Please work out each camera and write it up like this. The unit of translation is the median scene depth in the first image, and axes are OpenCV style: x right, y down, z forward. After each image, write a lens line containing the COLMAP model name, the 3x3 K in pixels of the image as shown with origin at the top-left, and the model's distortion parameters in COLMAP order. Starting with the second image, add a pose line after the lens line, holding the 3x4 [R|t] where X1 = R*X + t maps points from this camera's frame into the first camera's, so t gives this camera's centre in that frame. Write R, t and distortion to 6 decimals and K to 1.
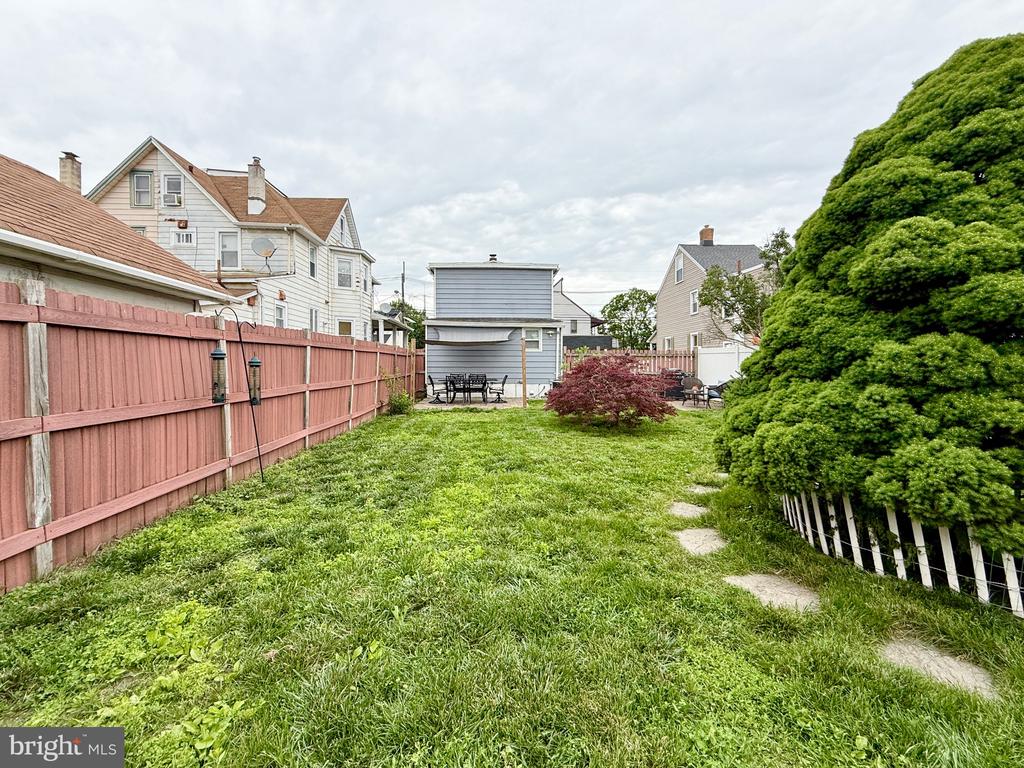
lens RADIAL K [[416.6, 0, 511.4], [0, 416.6, 370.6], [0, 0, 1]] dist [-0.001146, -0.000130]
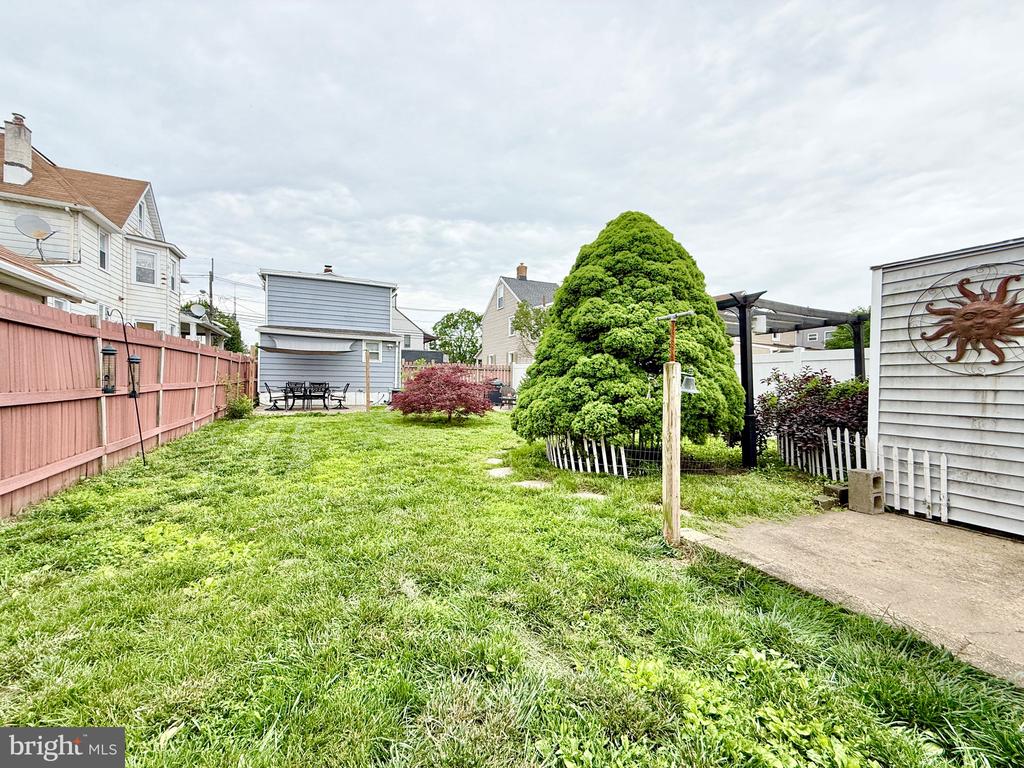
lens RADIAL K [[407.5, 0, 509.2], [0, 407.5, 379.8], [0, 0, 1]] dist [0.000045, -0.000082]
pose [[0.920912, 0.013835, 0.389526, -0.066509], [-0.008668, 0.999850, -0.015020, 0.023652], [-0.389675, 0.010456, 0.920893, -0.218216]]
